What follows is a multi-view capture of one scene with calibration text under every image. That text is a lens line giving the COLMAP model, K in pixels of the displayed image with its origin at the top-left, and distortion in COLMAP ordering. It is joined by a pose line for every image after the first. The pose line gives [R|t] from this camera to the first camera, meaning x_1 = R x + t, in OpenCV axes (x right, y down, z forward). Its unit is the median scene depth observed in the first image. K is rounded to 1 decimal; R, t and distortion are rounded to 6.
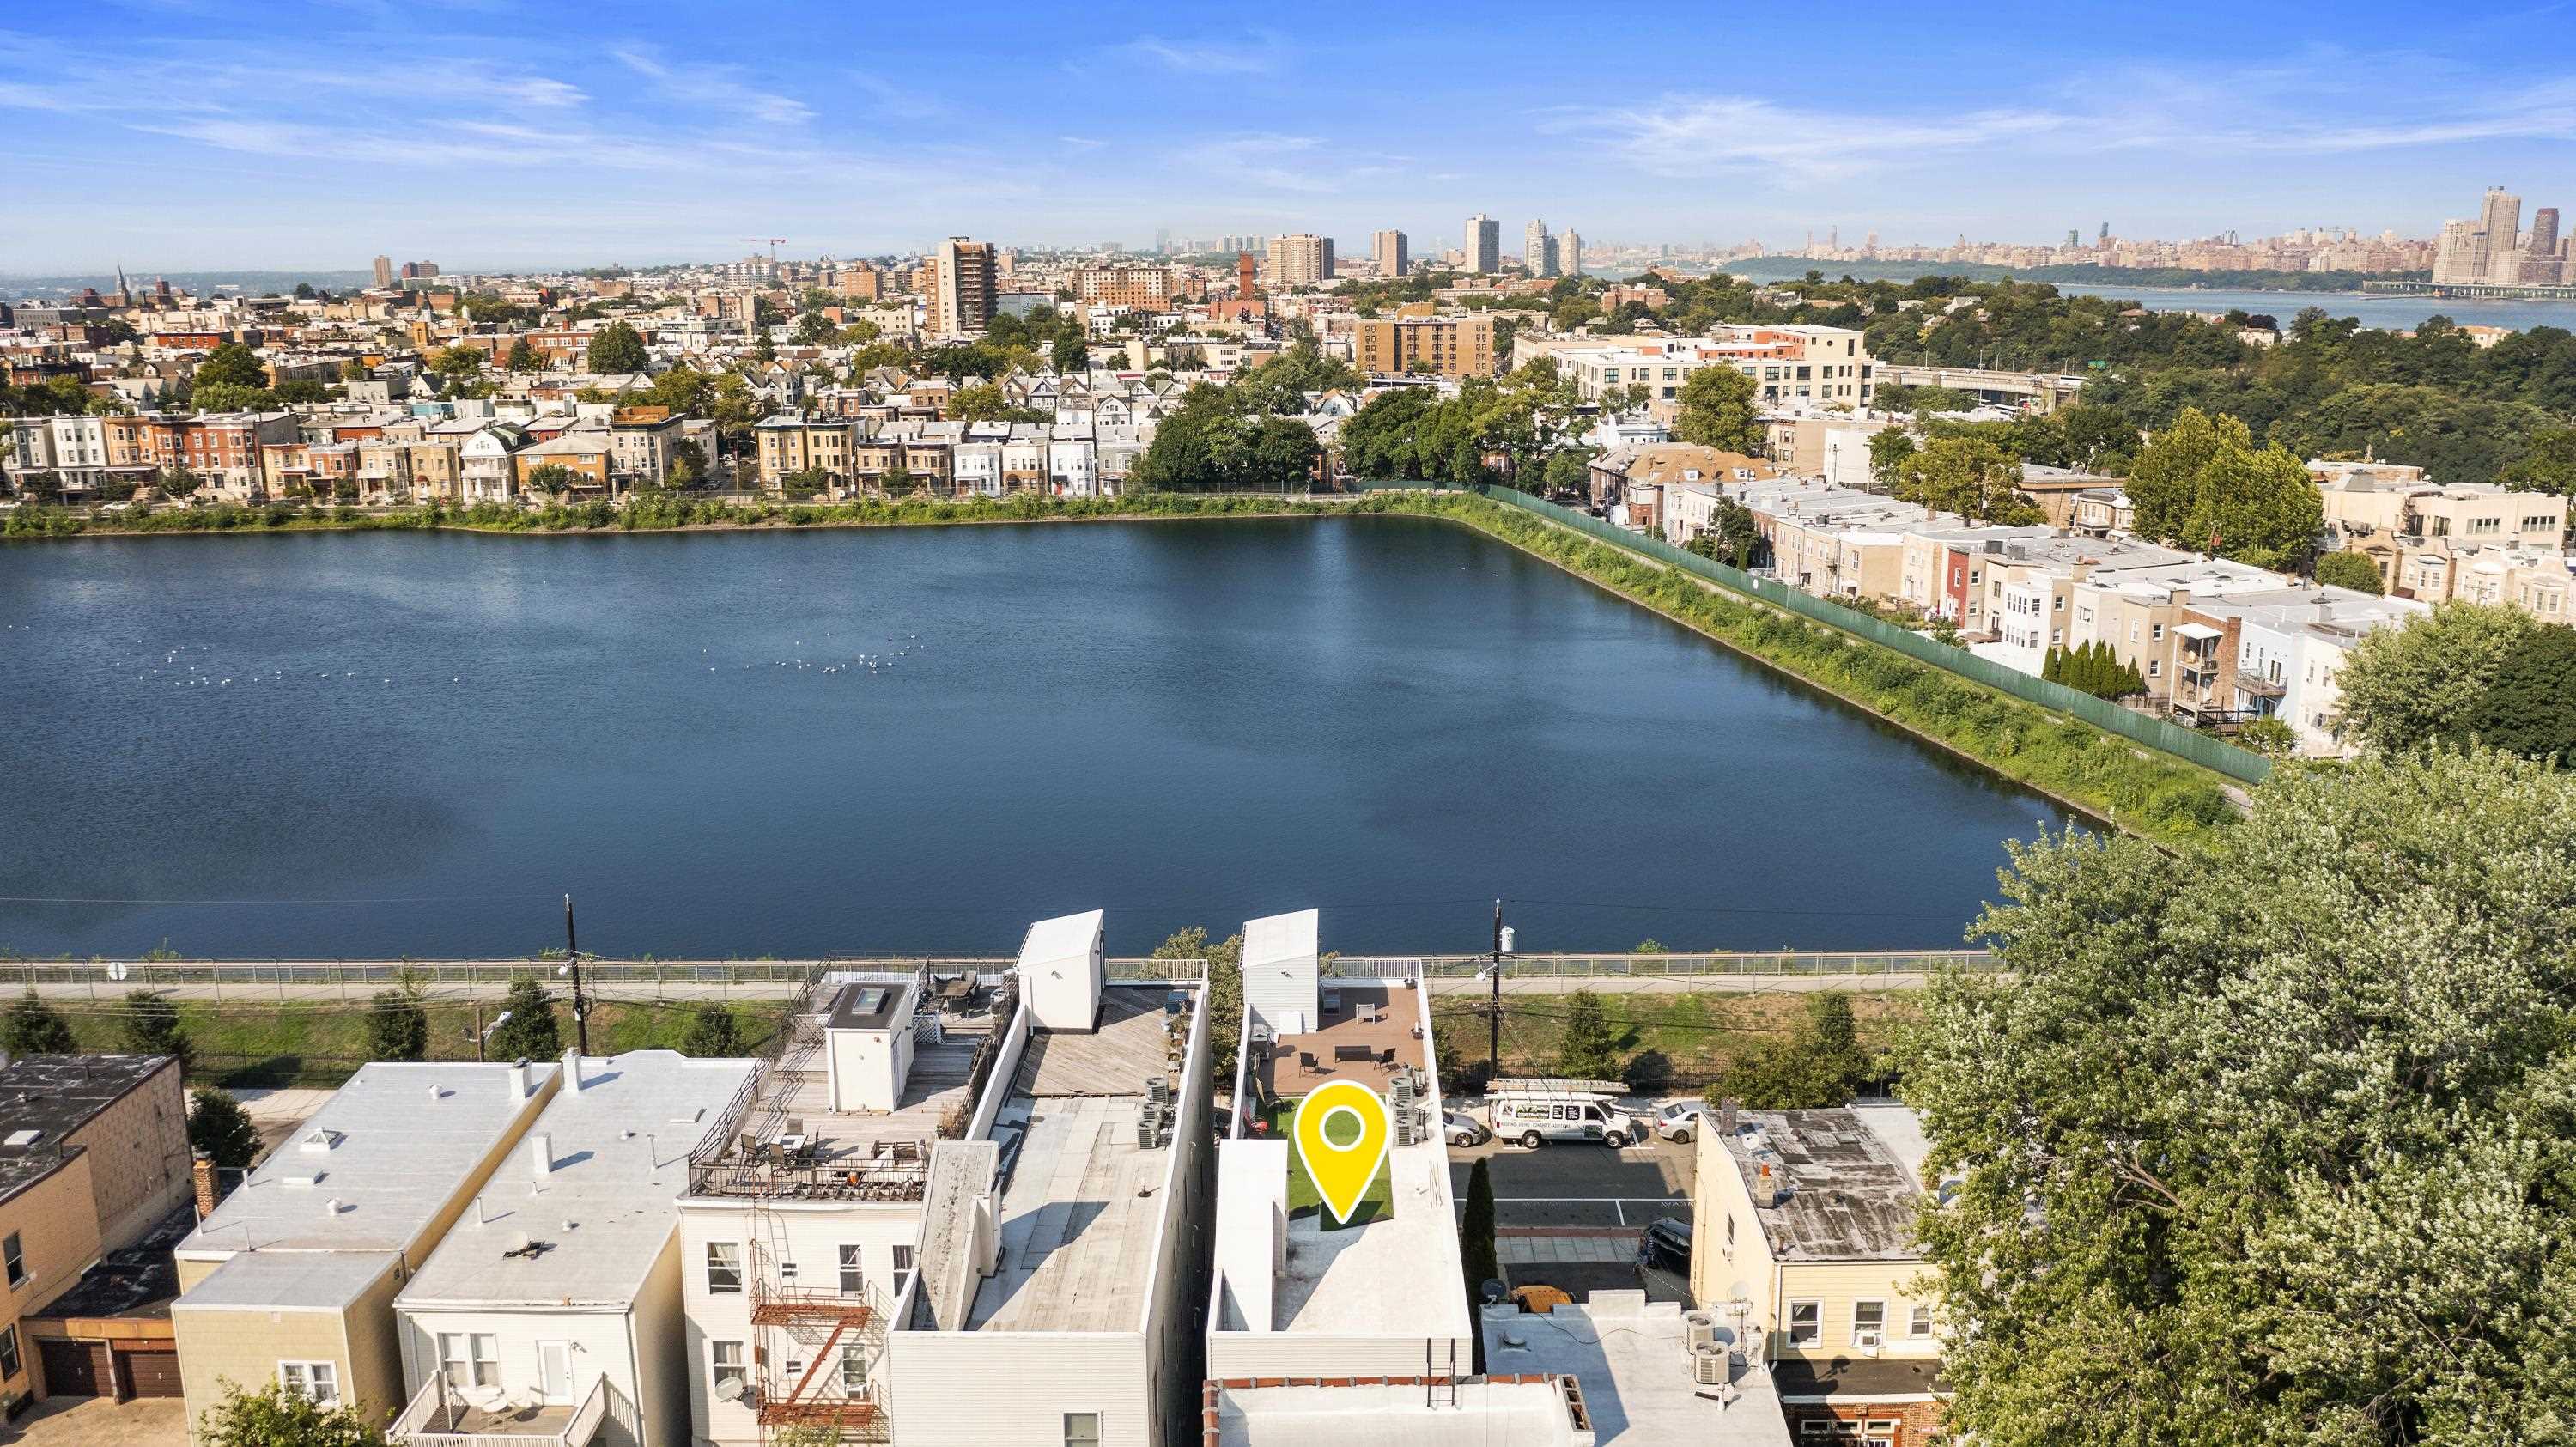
lens RADIAL K [[2131.7, 0, 1292.6], [0, 2131.7, 722.7], [0, 0, 1]] dist [0.015763, 0.009482]
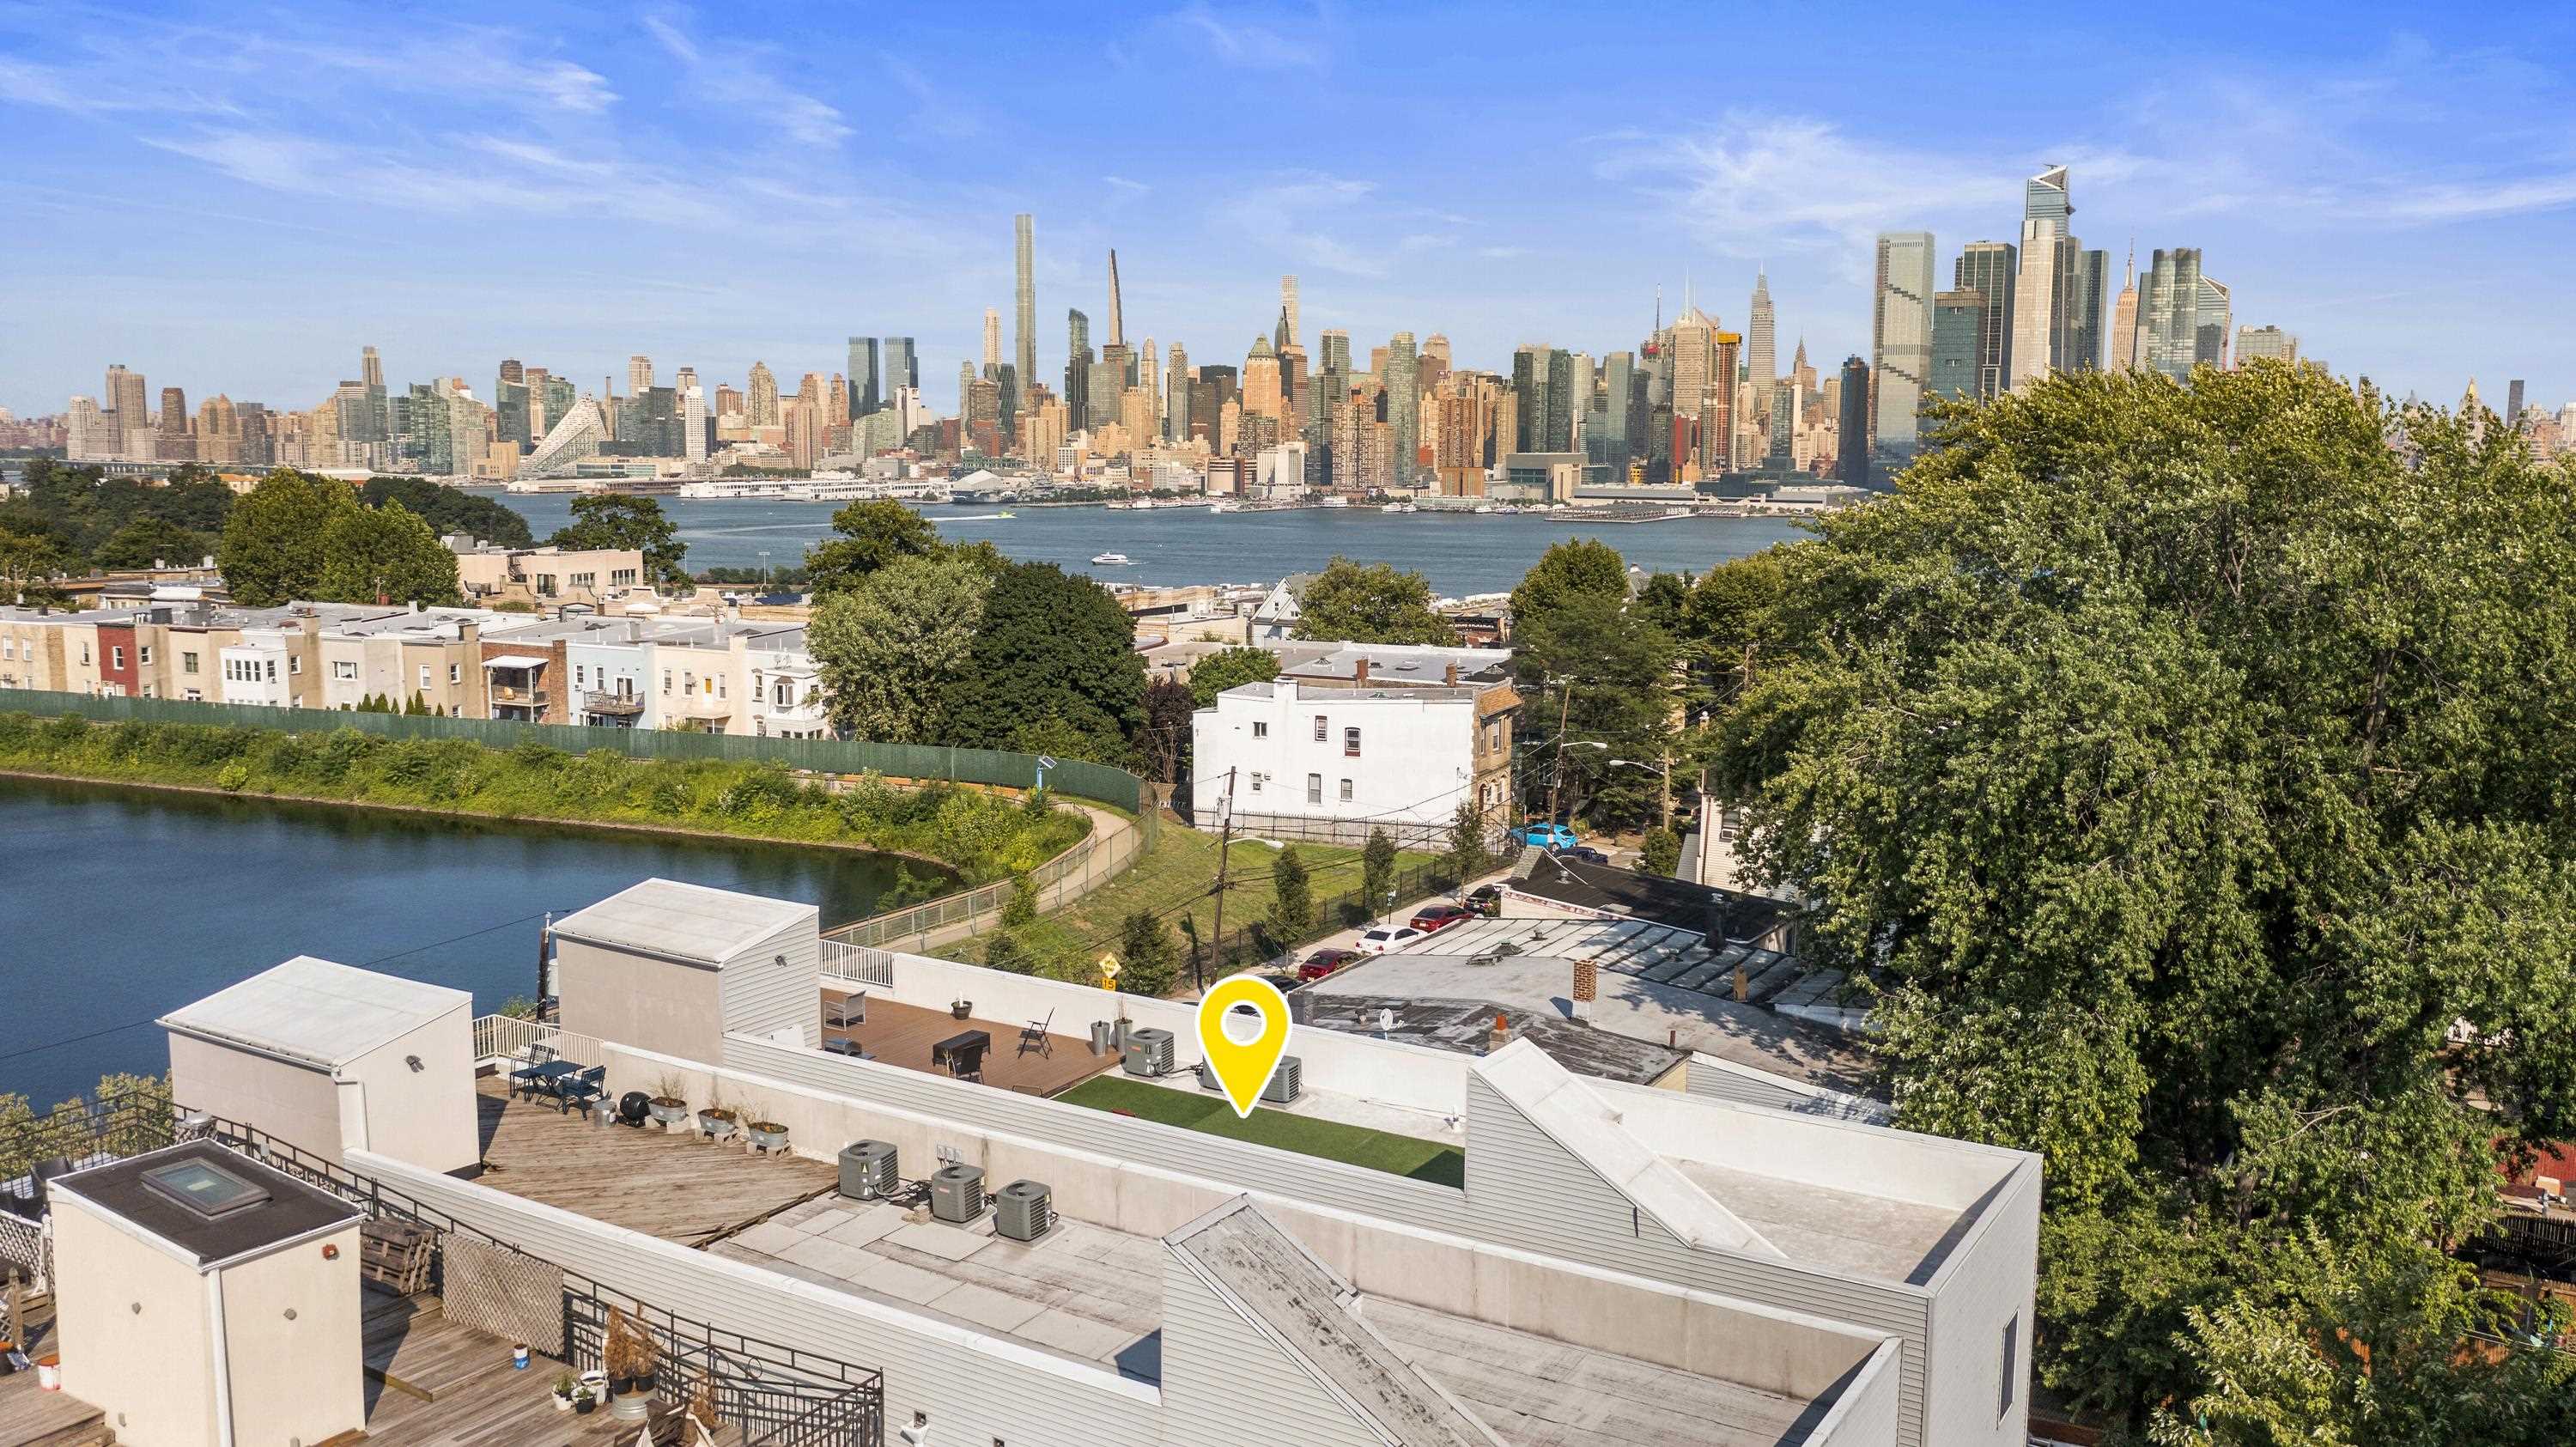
lens RADIAL K [[2131.7, 0, 1294.1], [0, 2131.7, 728.6], [0, 0, 1]] dist [0.015763, 0.009482]
pose [[0.504770, -0.101920, 0.857216, -0.060999], [0.182539, 0.983154, 0.009406, 0.011949], [-0.843734, 0.151728, 0.514871, 0.091094]]
